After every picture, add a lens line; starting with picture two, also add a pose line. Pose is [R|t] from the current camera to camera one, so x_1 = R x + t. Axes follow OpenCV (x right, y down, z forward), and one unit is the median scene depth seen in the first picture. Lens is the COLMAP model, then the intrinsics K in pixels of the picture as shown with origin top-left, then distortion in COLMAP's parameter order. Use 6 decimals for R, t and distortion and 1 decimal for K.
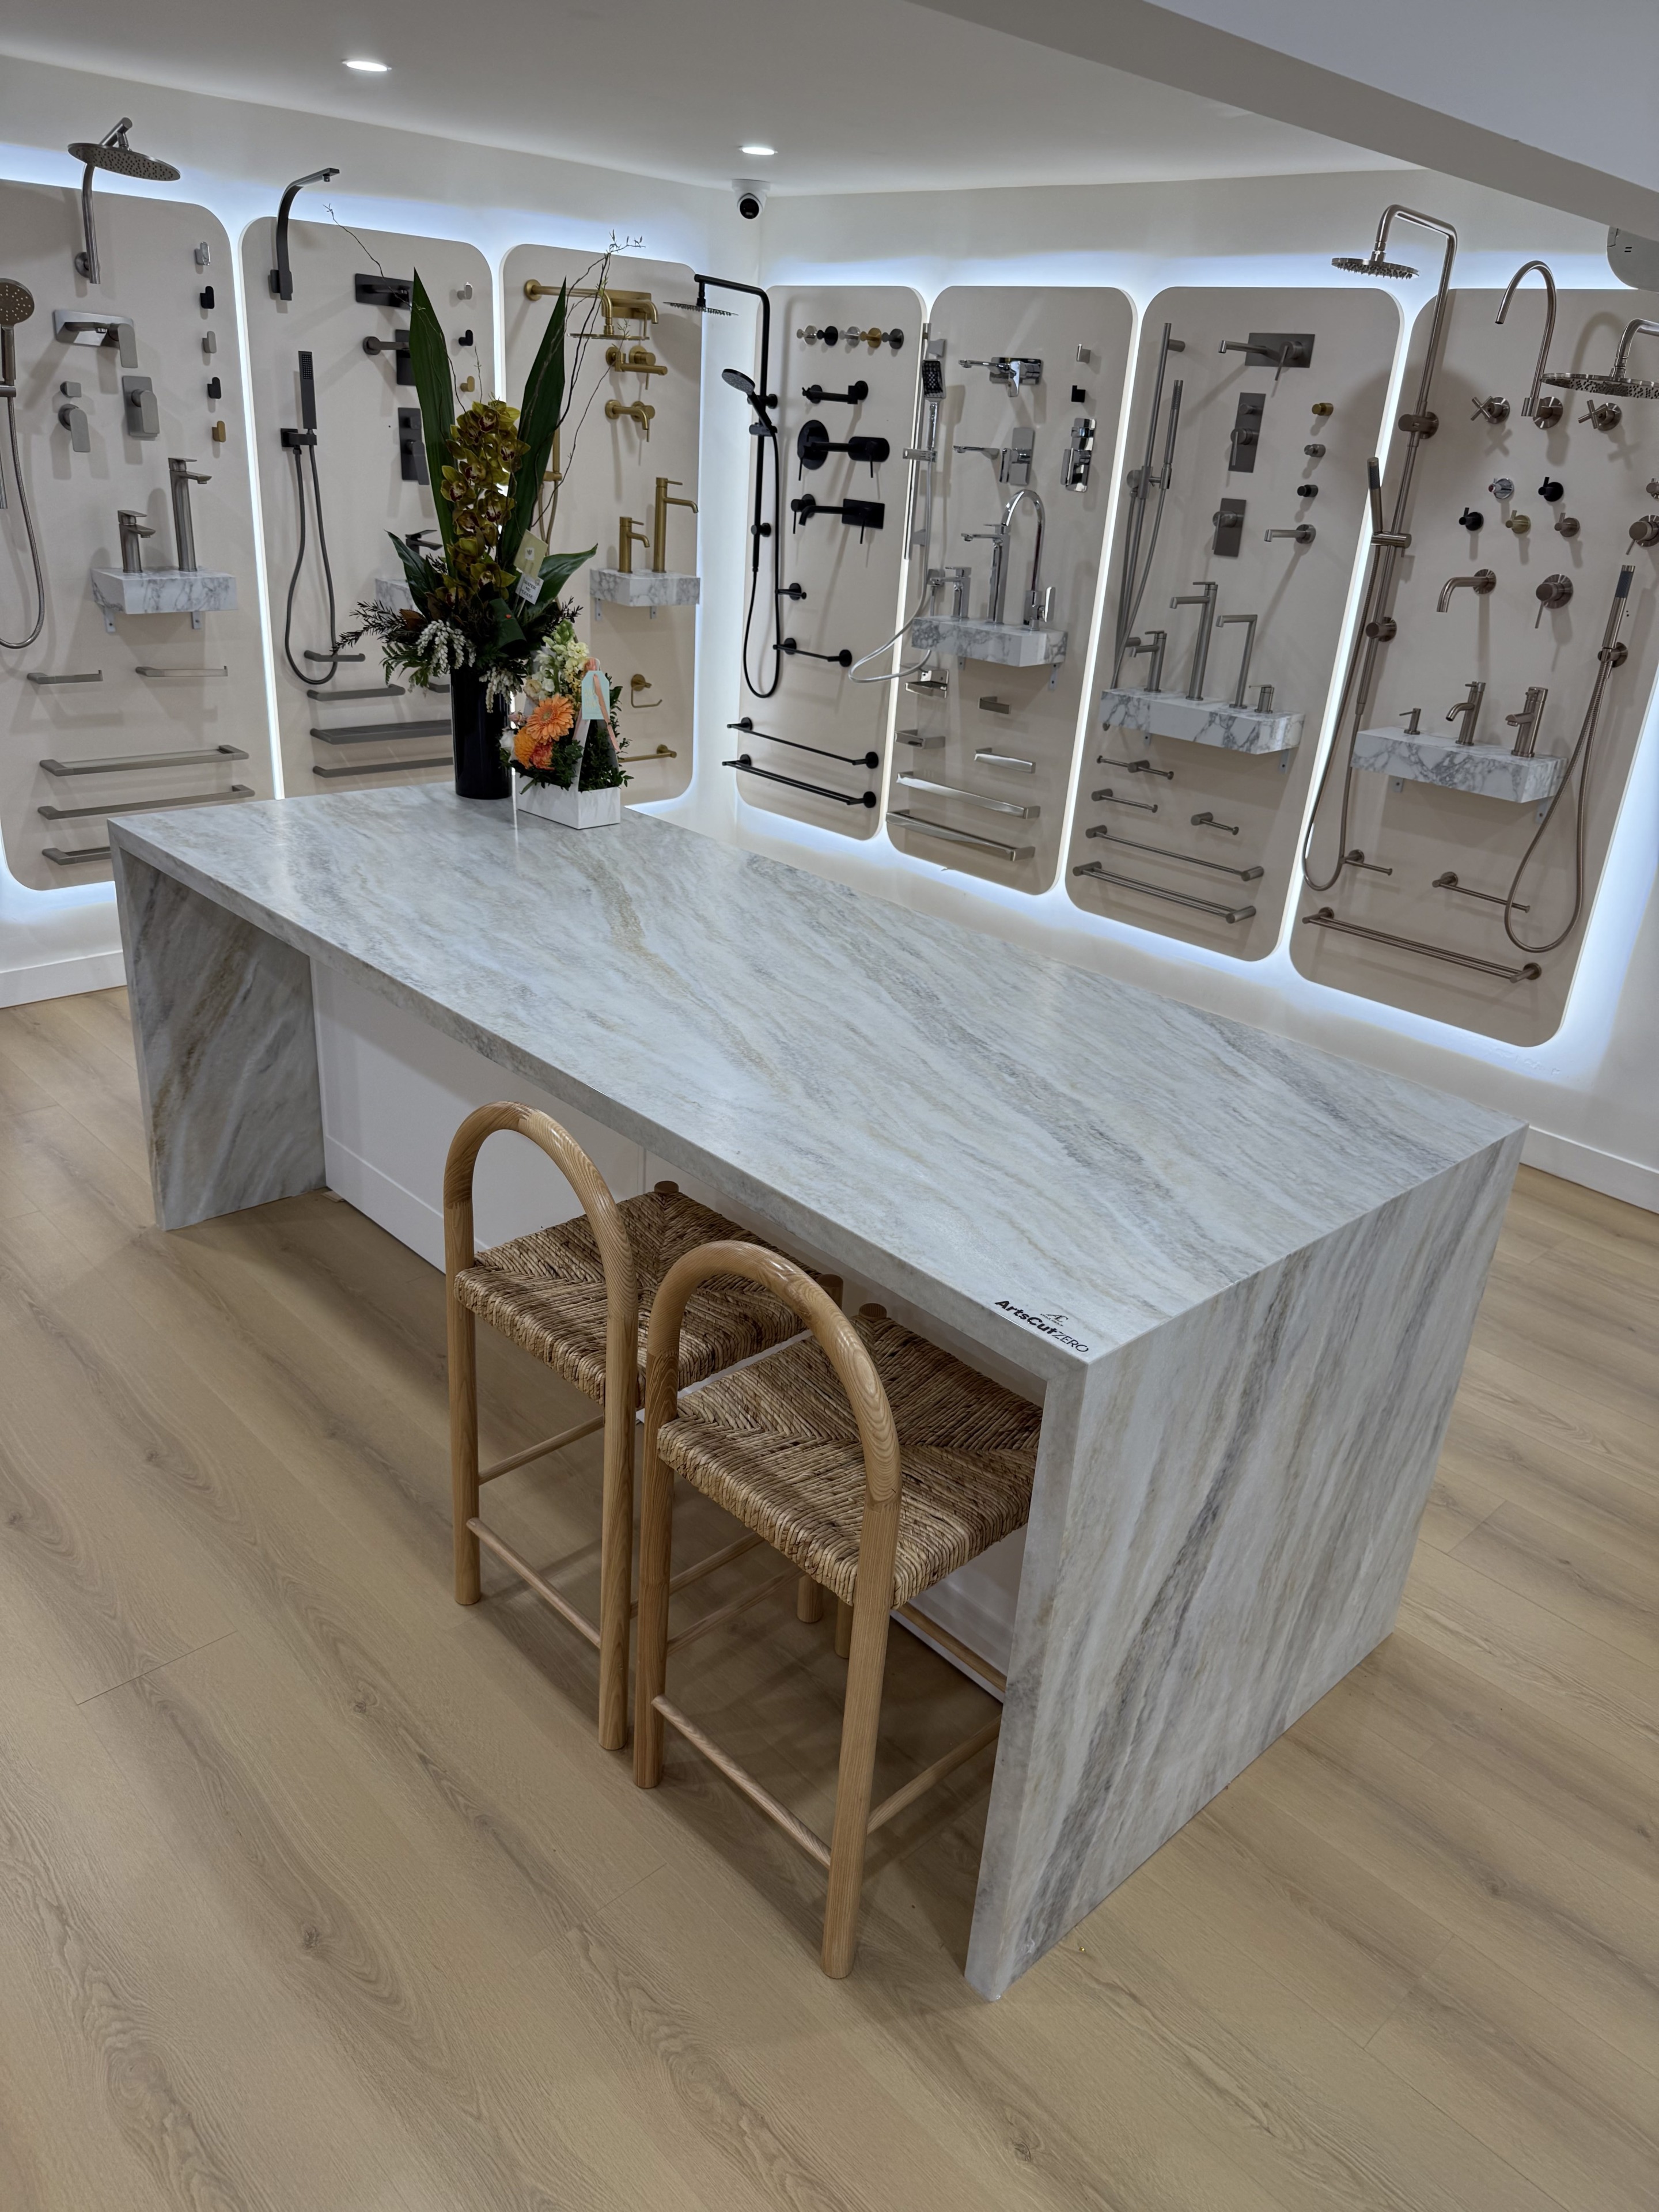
lens RADIAL K [[1548.8, 0, 849.3], [0, 1548.8, 1096.2], [0, 0, 1]] dist [0.145987, -0.246499]
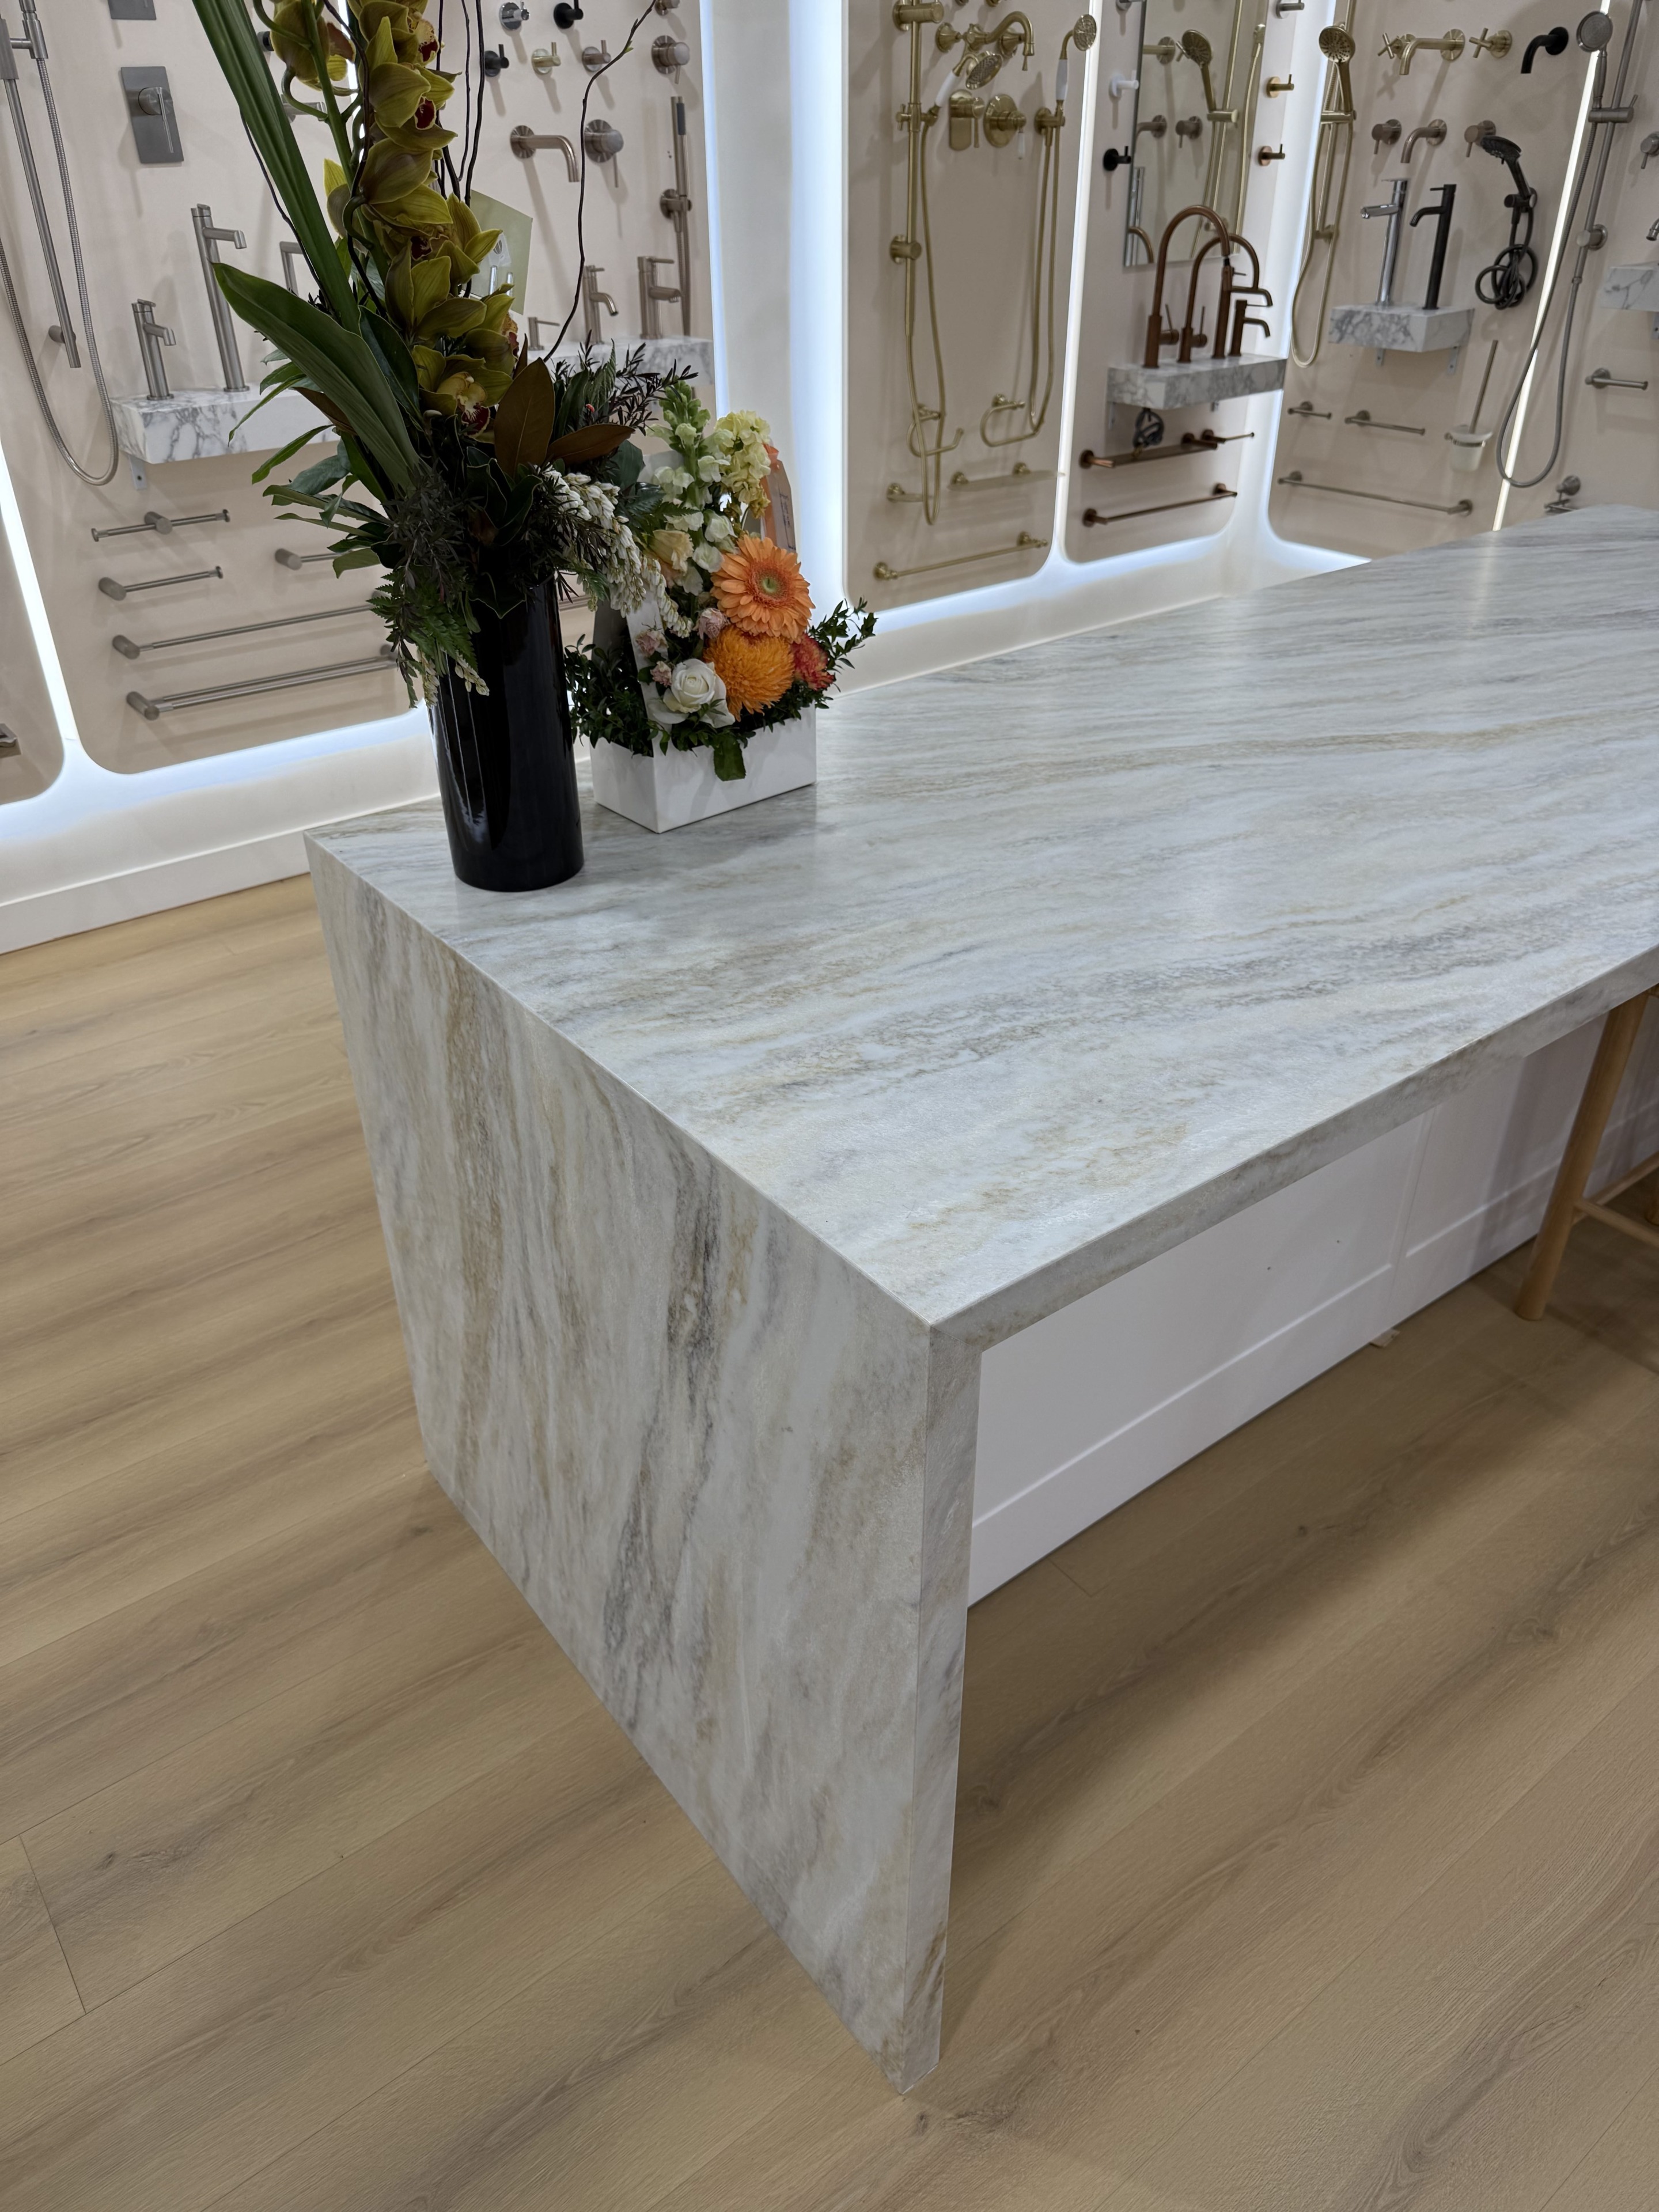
lens RADIAL K [[1556.7, 0, 811.8], [0, 1556.7, 1117.6], [0, 0, 1]] dist [0.090716, -0.132139]
pose [[0.119943, -0.595091, 0.794657, -0.720424], [0.413189, 0.757740, 0.505079, -0.385488], [-0.902712, 0.267763, 0.336771, 0.944262]]
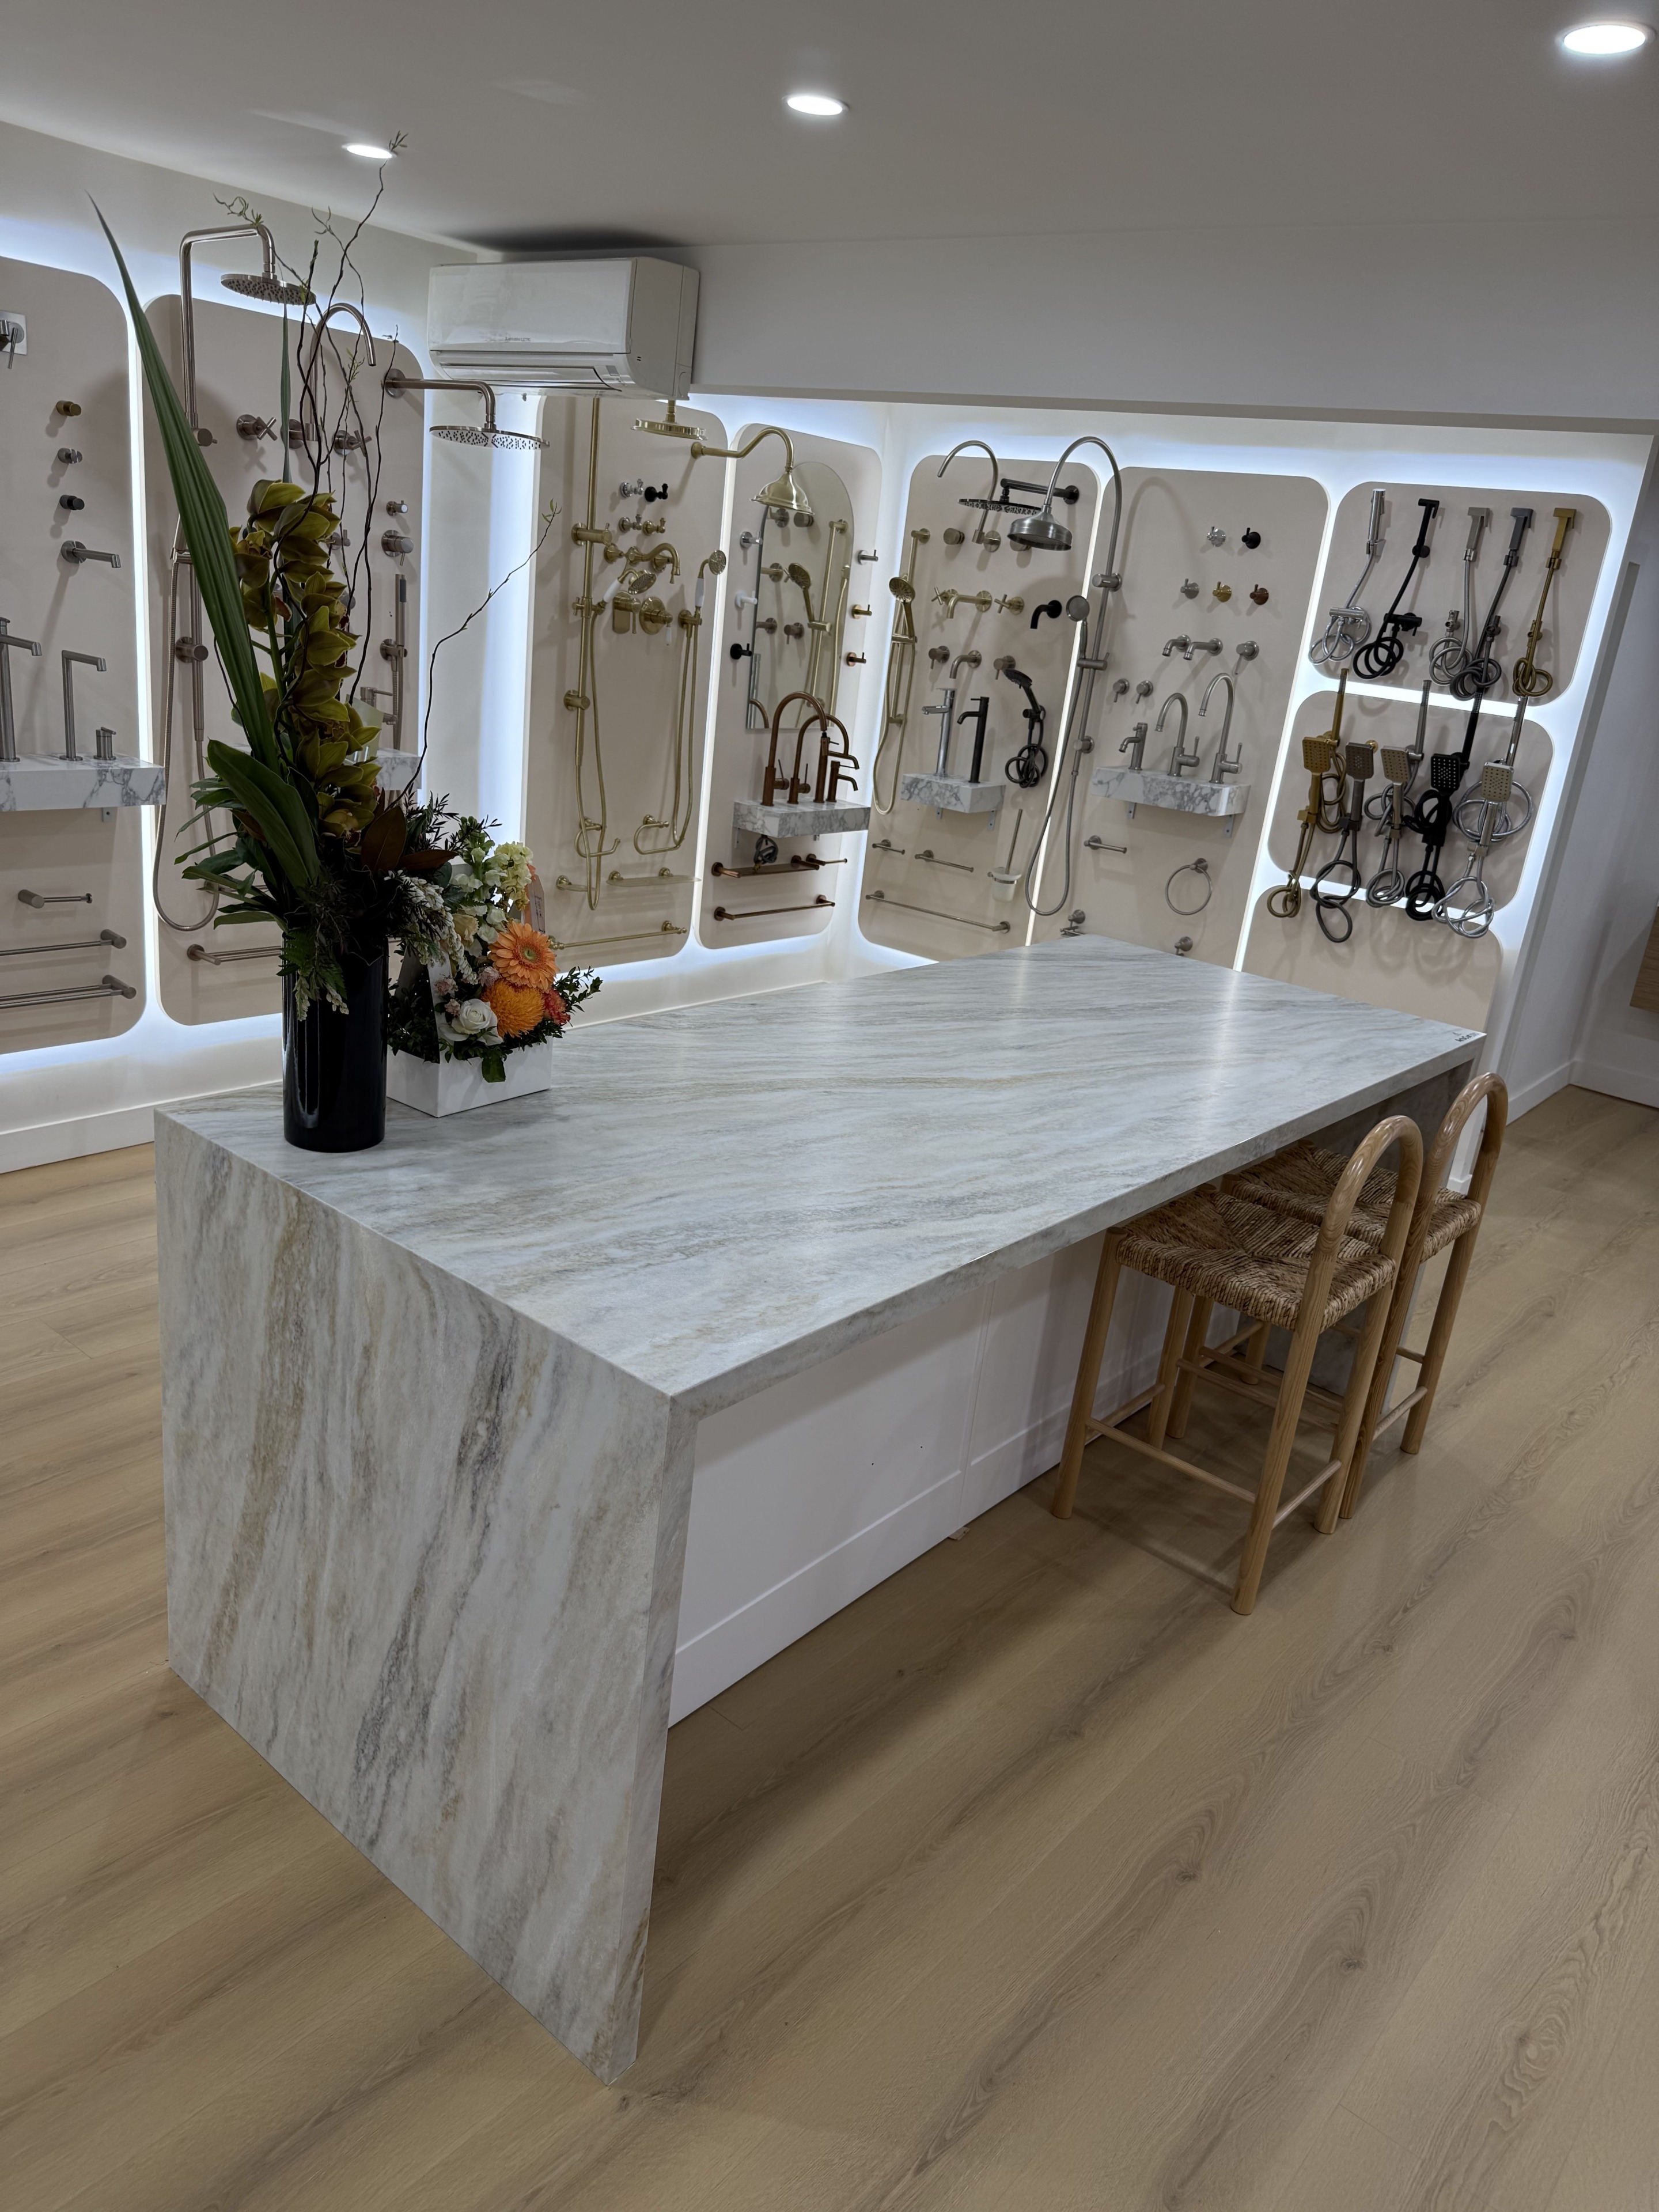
lens RADIAL K [[1553.9, 0, 840.2], [0, 1553.9, 1106.2], [0, 0, 1]] dist [0.131515, -0.241950]
pose [[-0.100110, -0.397198, 0.912256, -0.929313], [0.283055, 0.867609, 0.408820, -0.461740], [-0.953865, 0.299146, 0.025573, 0.945187]]
